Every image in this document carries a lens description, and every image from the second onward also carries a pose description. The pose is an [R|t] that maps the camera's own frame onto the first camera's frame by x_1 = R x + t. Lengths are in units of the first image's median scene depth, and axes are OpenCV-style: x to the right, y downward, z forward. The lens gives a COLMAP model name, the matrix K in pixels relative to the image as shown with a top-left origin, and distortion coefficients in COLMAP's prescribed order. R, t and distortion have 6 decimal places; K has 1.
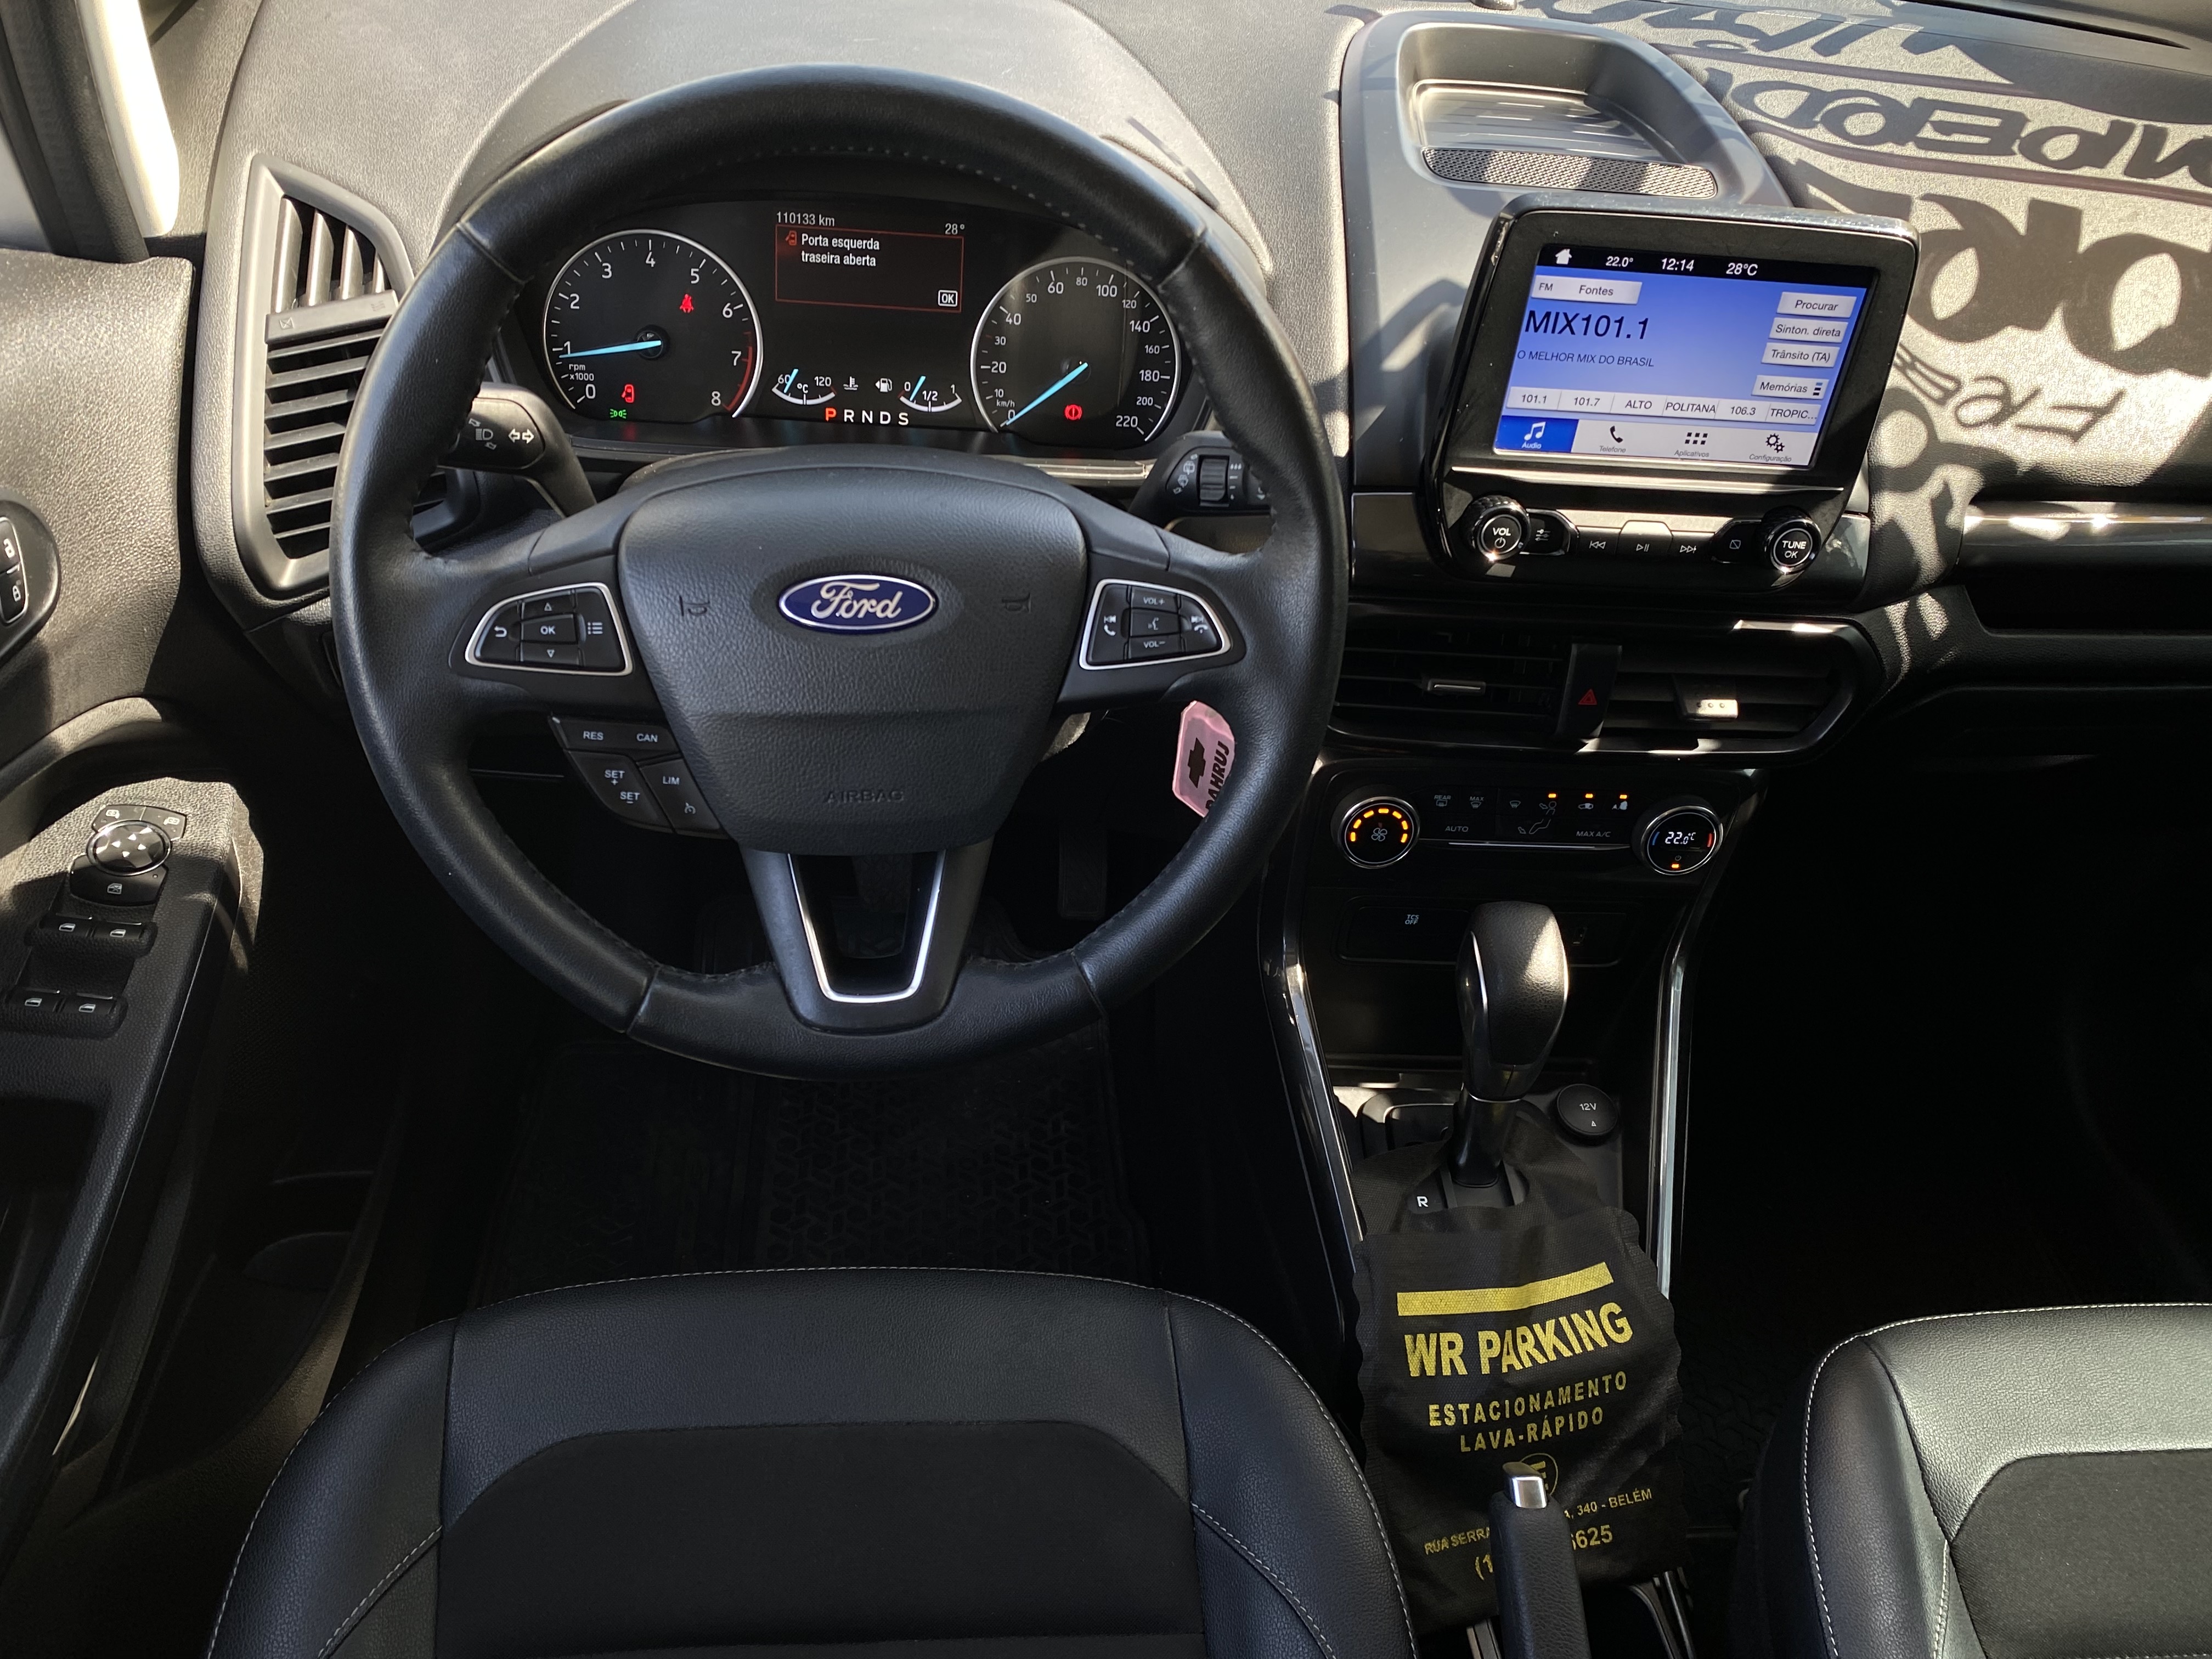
lens RADIAL K [[1845.0, 0, 1051.9], [0, 1845.0, 857.5], [0, 0, 1]] dist [0.033636, -0.084638]
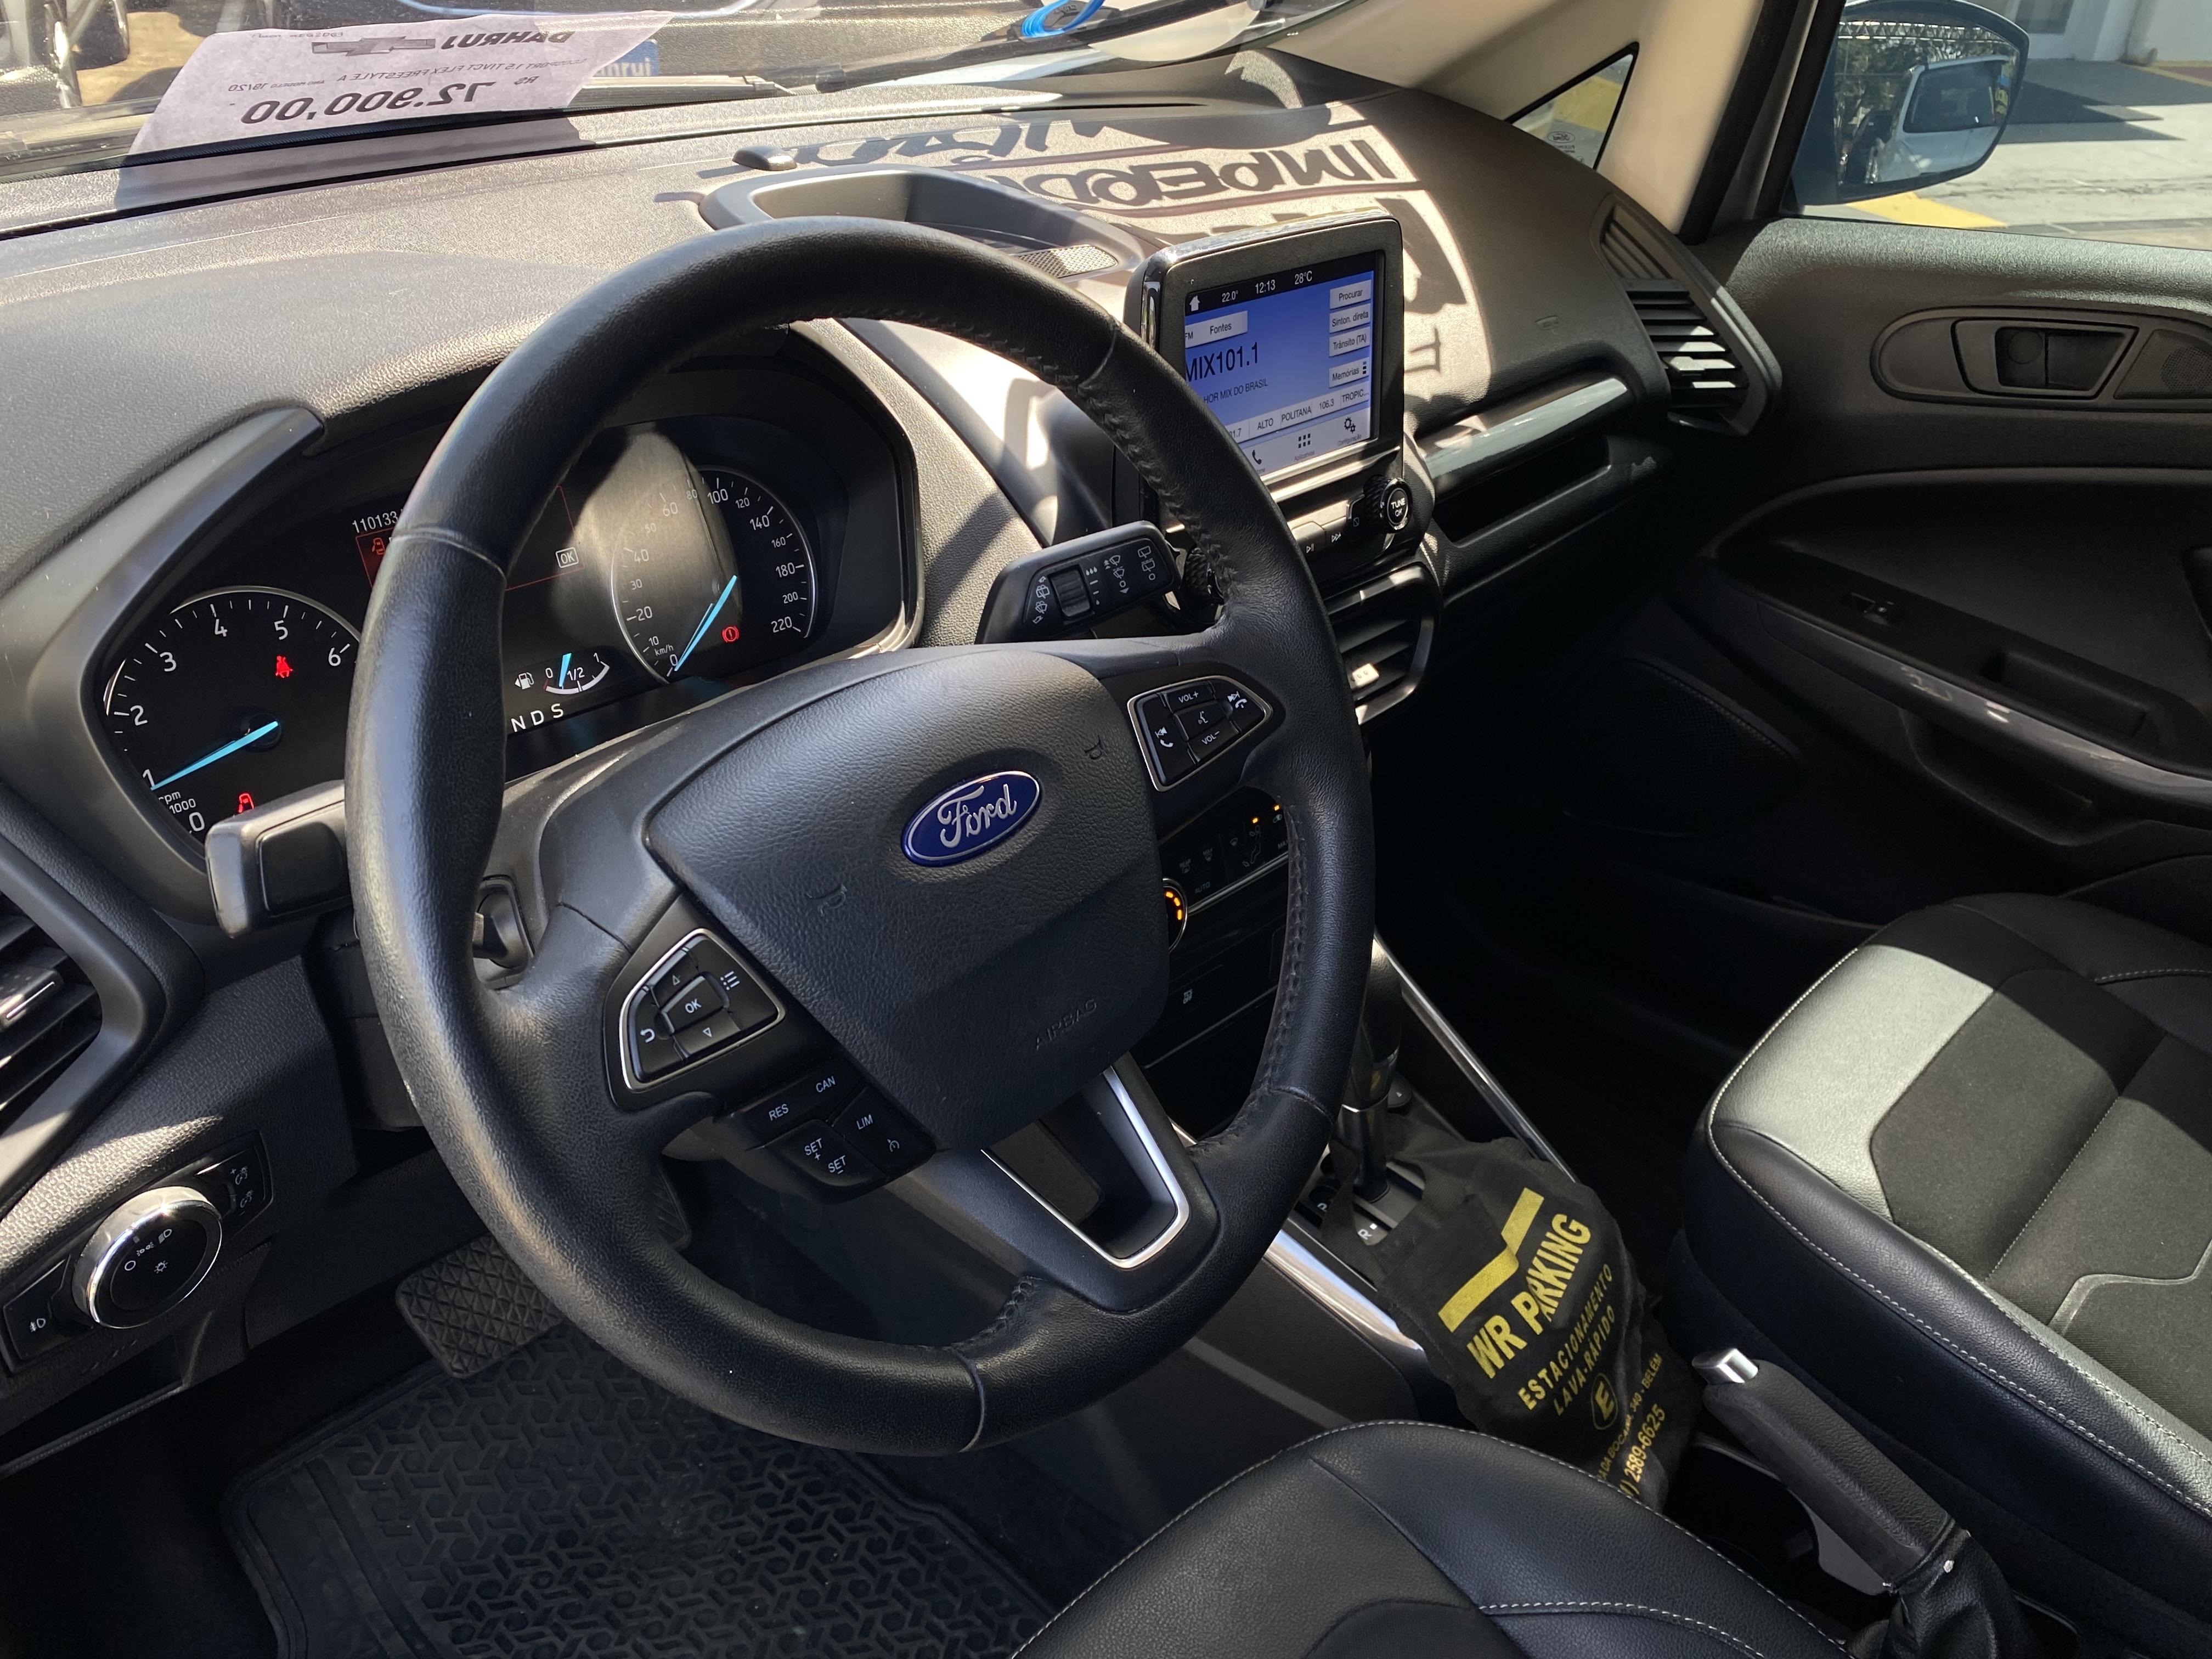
lens RADIAL K [[1881.5, 0, 1114.7], [0, 1881.5, 807.9], [0, 0, 1]] dist [0.018350, -0.050230]
pose [[0.719089, -0.388278, 0.576326, -0.409168], [0.474881, 0.880050, 0.000386, -0.082303], [-0.507346, 0.273409, 0.817220, 0.198652]]
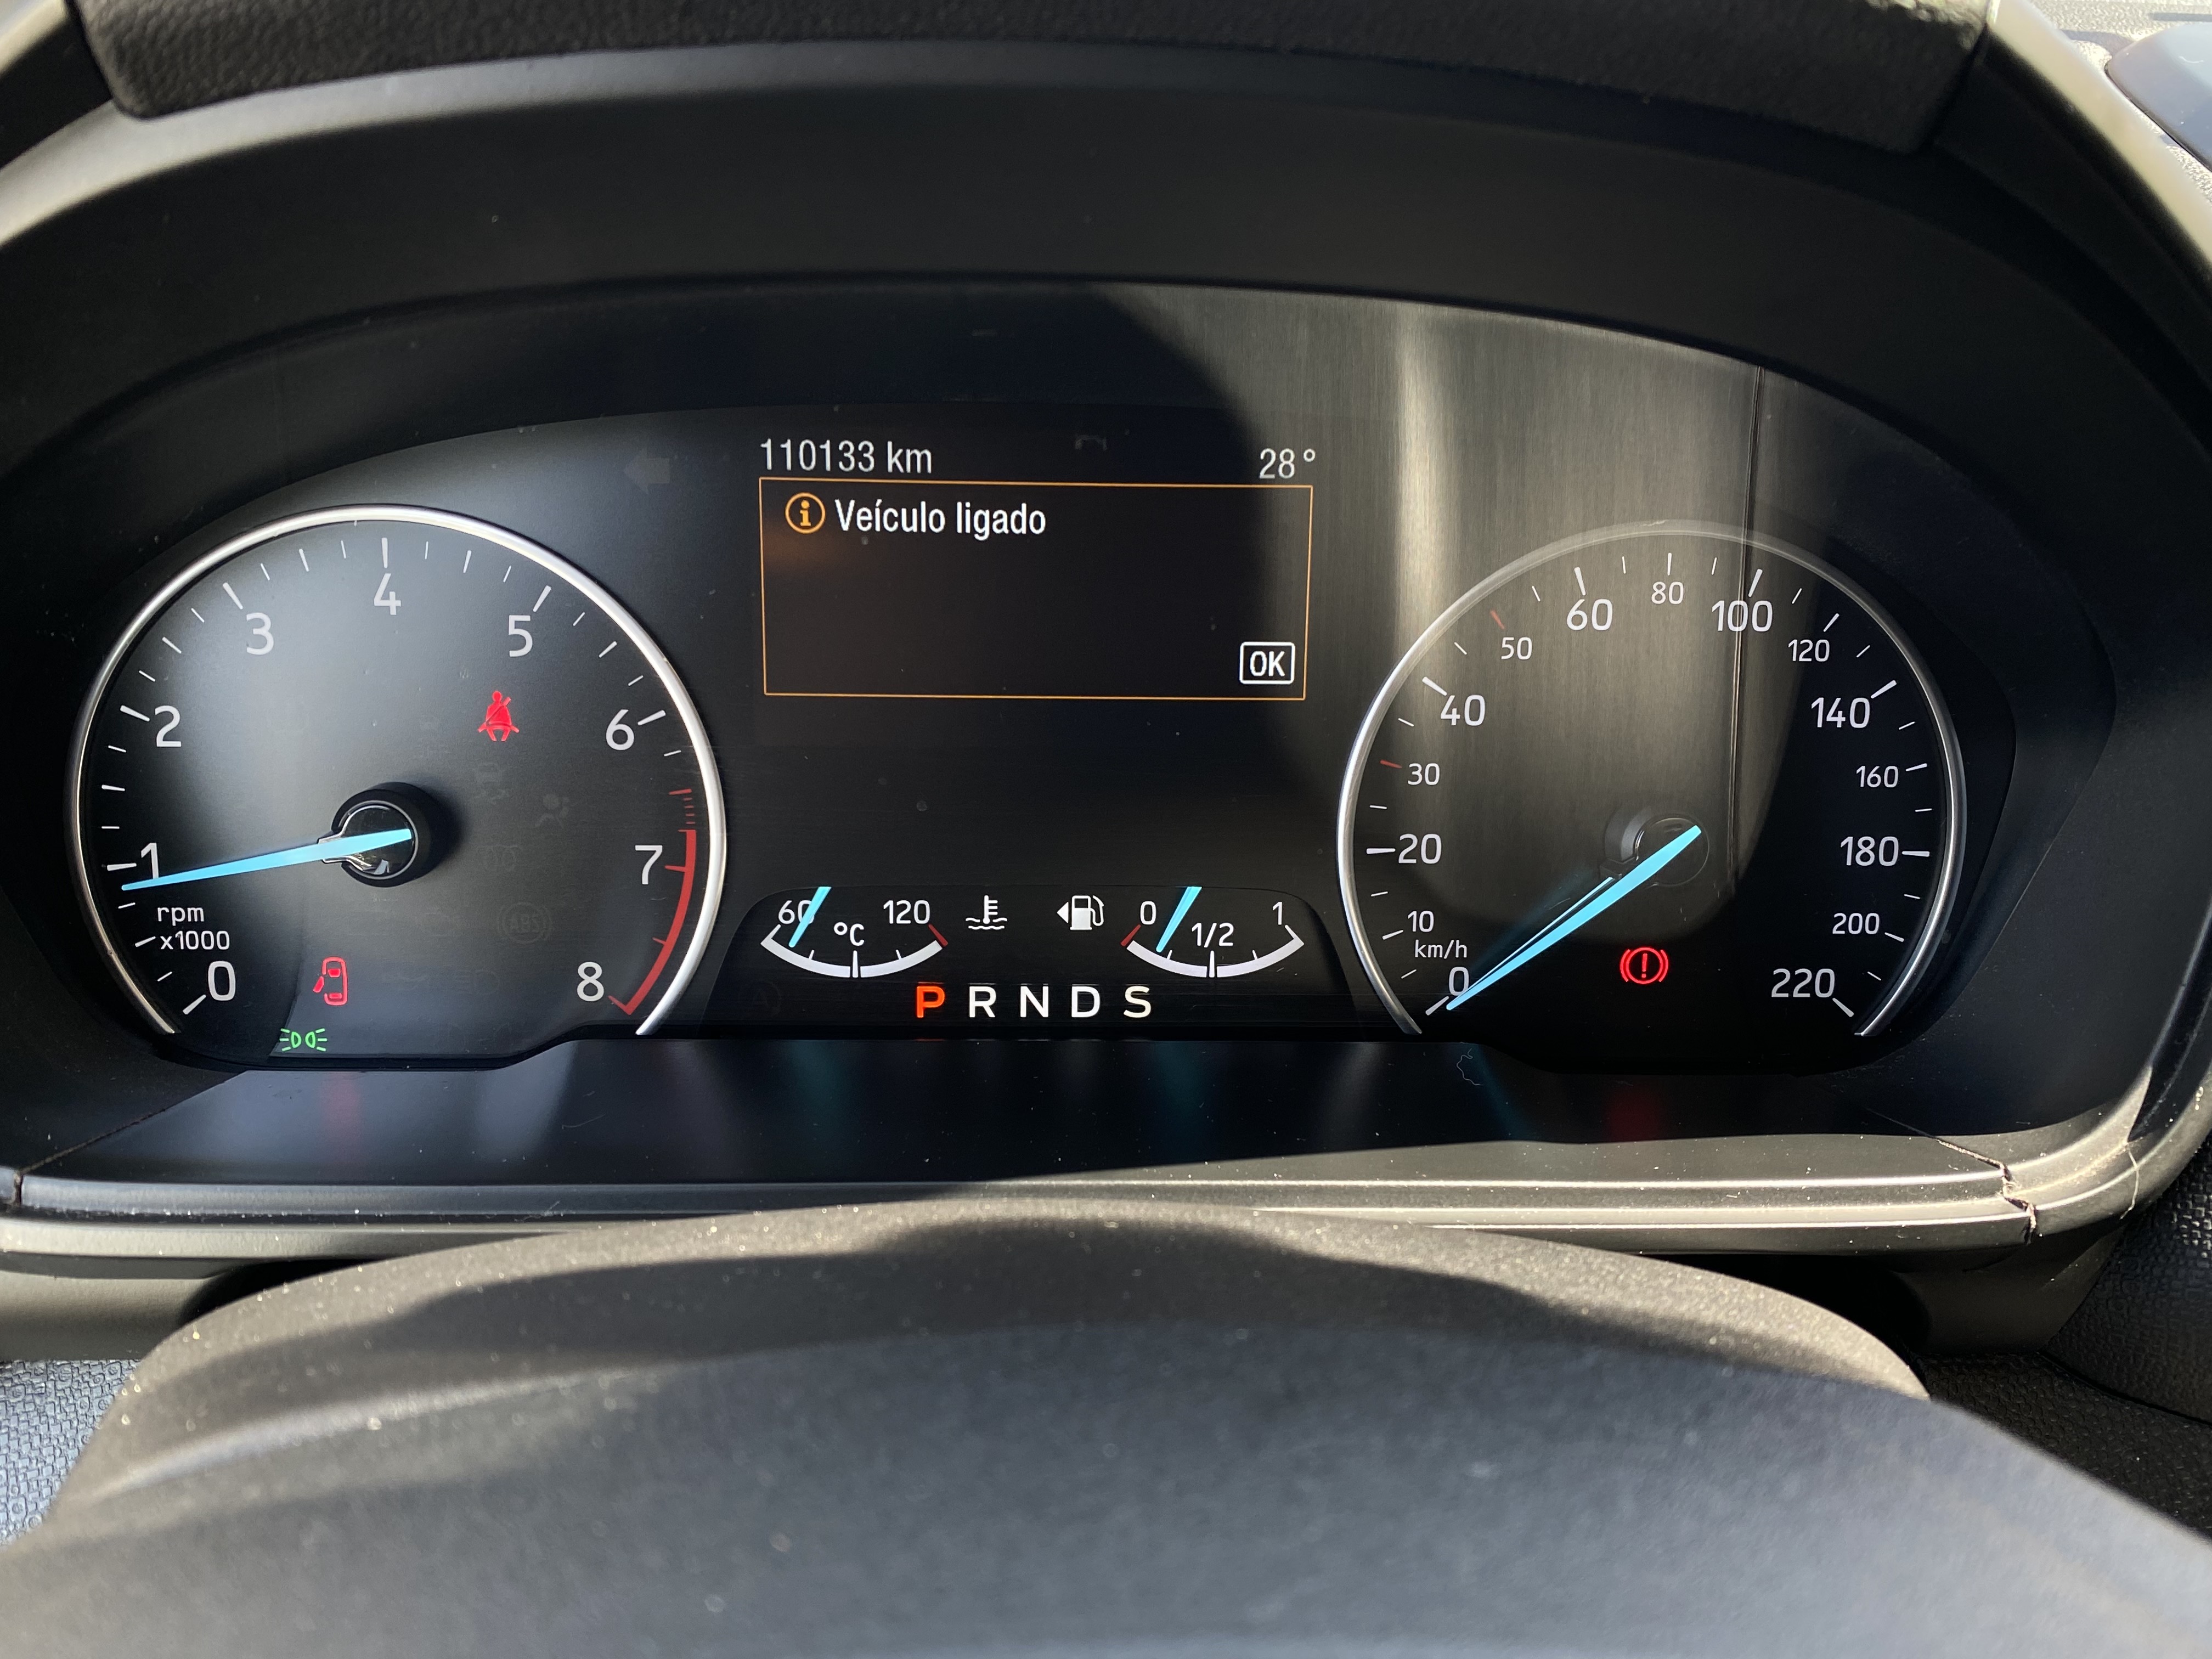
lens RADIAL K [[1881.5, 0, 1039.1], [0, 1881.5, 863.9], [0, 0, 1]] dist [0.018350, -0.050230]
pose [[0.997370, -0.045758, -0.056212, -0.078883], [0.033538, 0.978862, -0.201755, -0.194789], [0.064255, 0.199339, 0.977822, 0.657017]]
